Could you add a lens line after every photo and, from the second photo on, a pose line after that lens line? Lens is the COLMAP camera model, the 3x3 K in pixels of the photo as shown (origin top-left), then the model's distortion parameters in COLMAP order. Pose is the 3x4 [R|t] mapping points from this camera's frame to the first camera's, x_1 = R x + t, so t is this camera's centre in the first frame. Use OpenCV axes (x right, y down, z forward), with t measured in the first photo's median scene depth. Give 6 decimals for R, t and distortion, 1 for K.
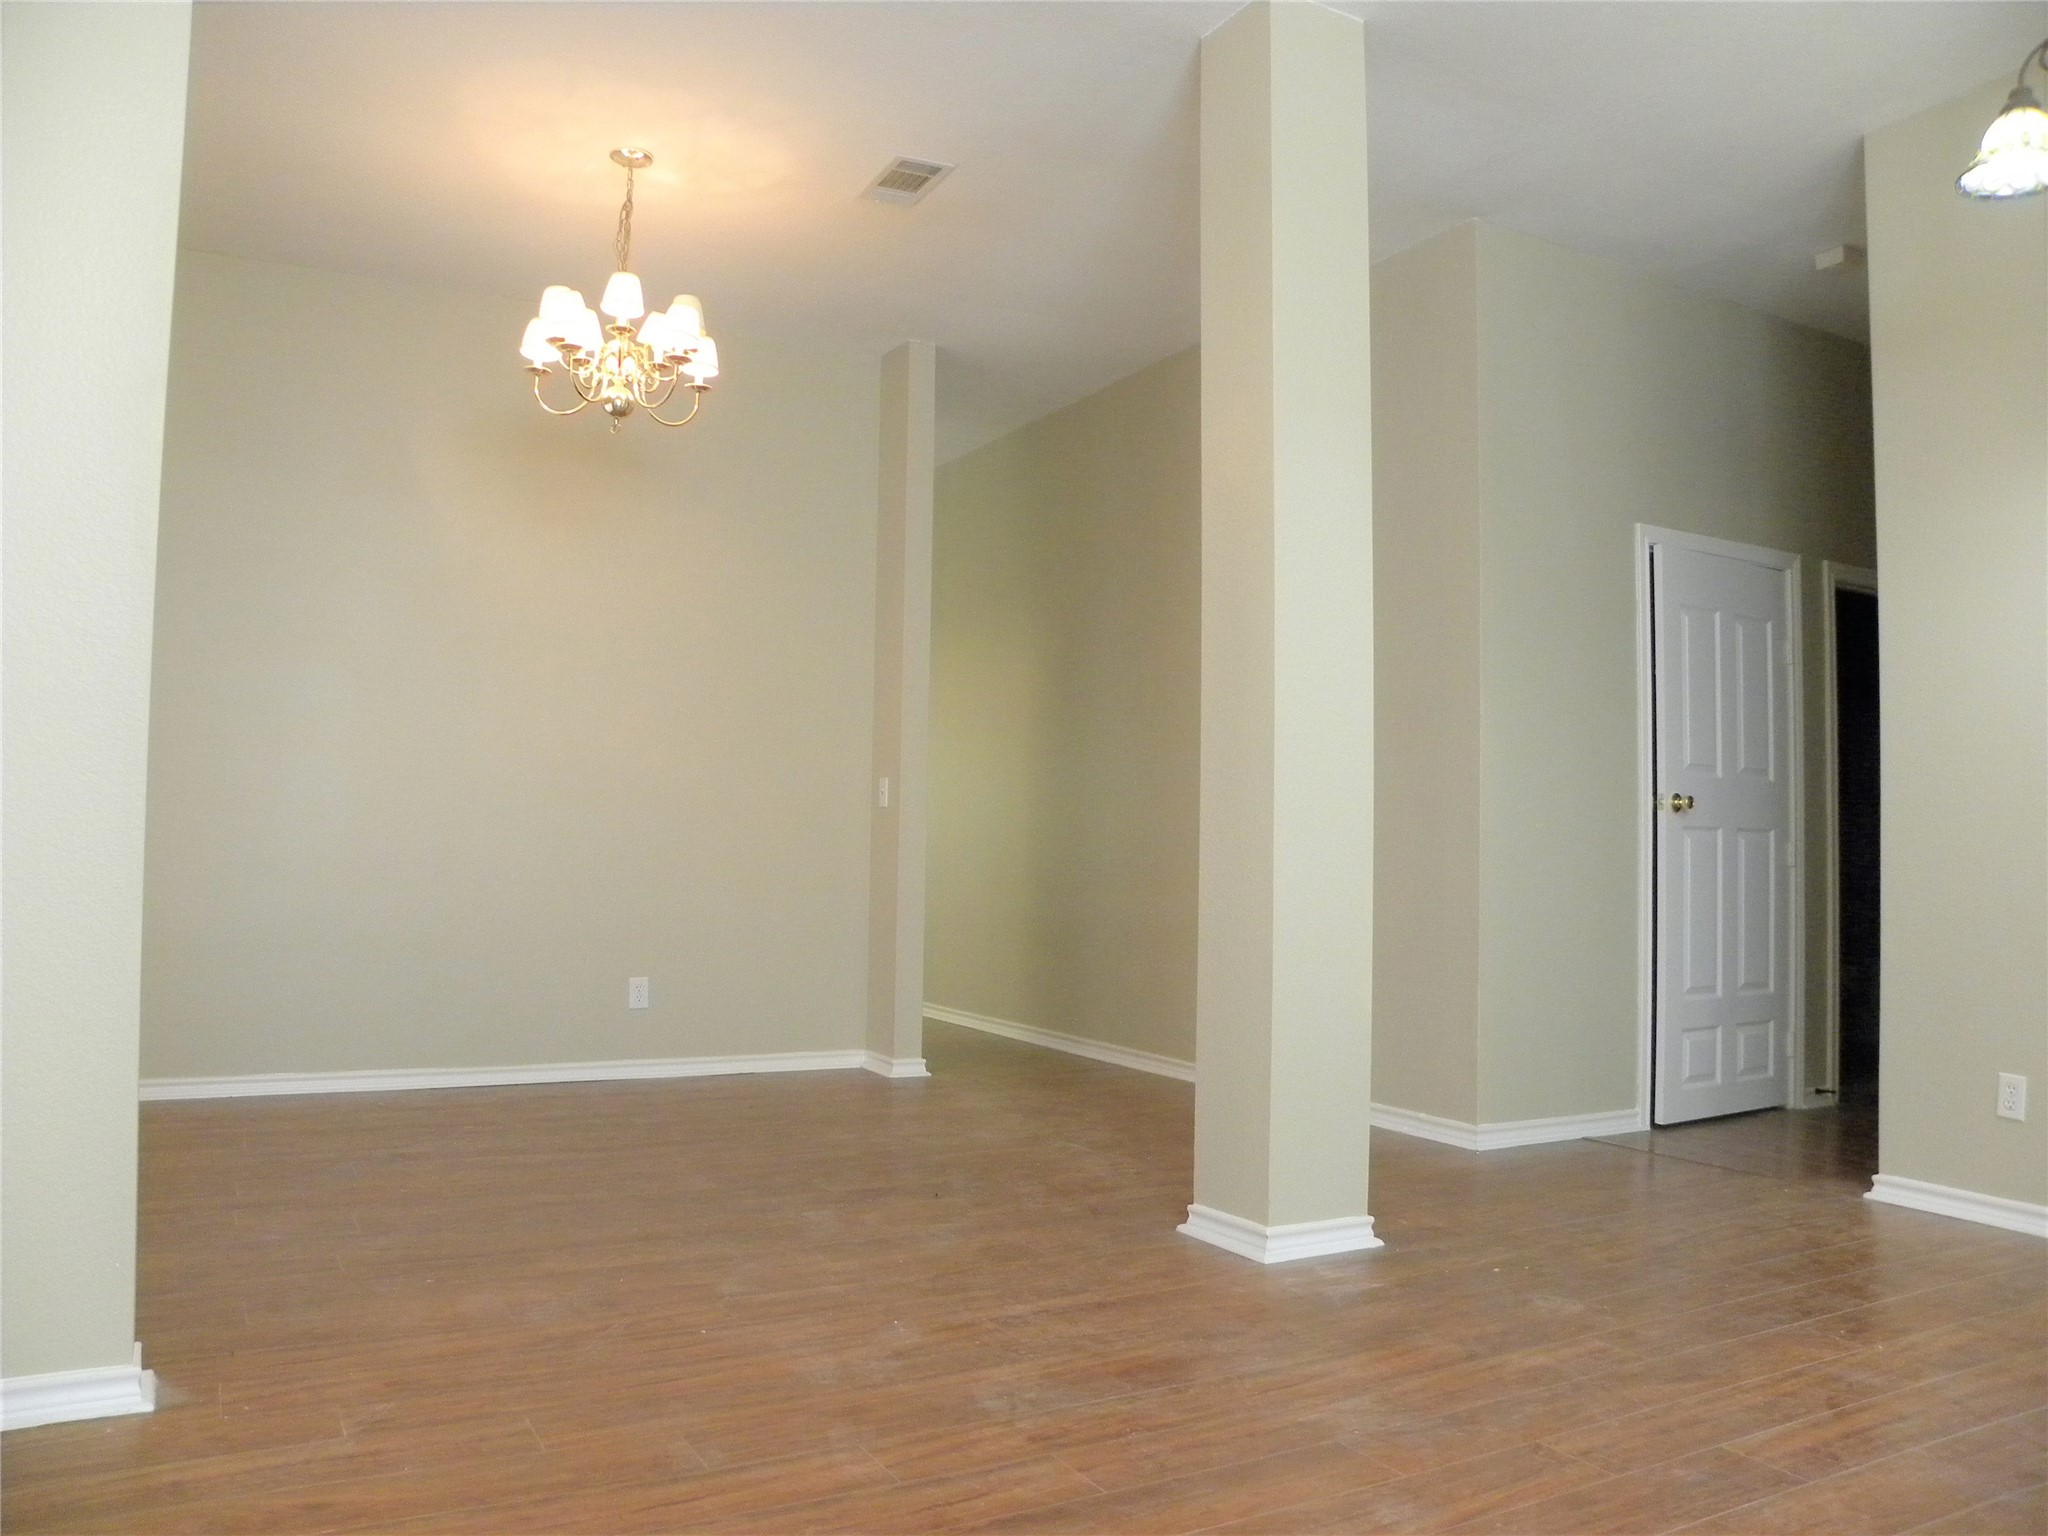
lens RADIAL K [[1589.3, 0, 1024.0], [0, 1589.3, 768.0], [0, 0, 1]] dist [-0.157374, 0.095259]
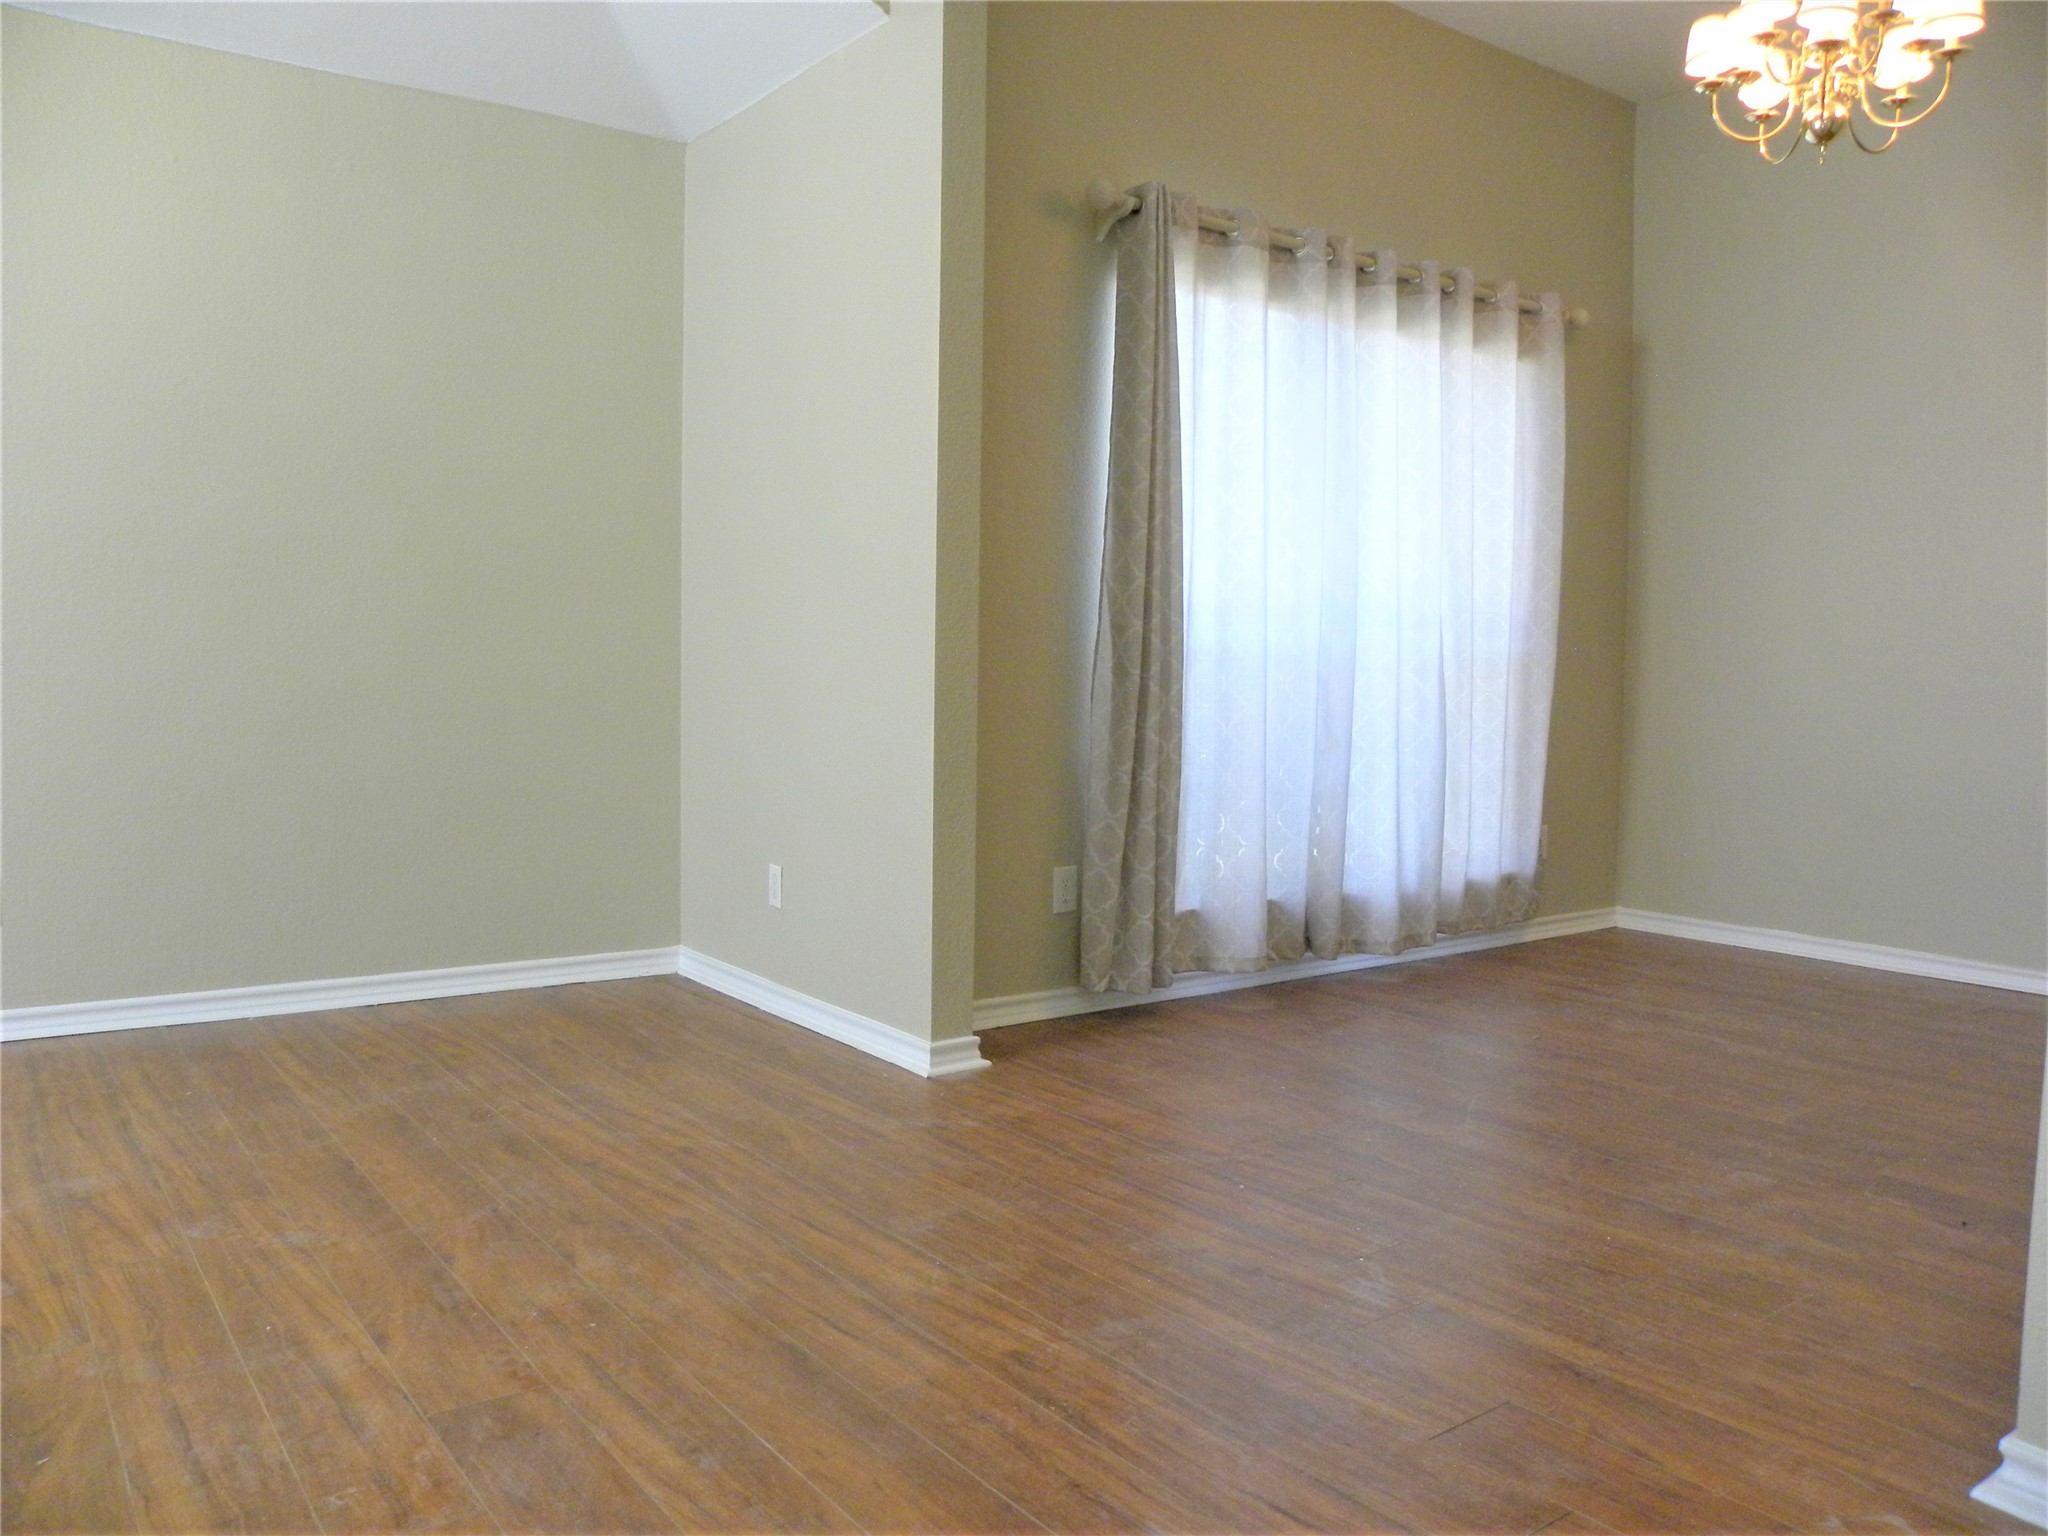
lens RADIAL K [[1589.3, 0, 1024.0], [0, 1589.3, 768.0], [0, 0, 1]] dist [-0.157374, 0.095259]
pose [[0.115774, 0.055433, -0.991728, 0.811359], [0.030722, 0.997764, 0.059357, 0.057406], [0.992800, -0.037339, 0.113812, 0.885081]]
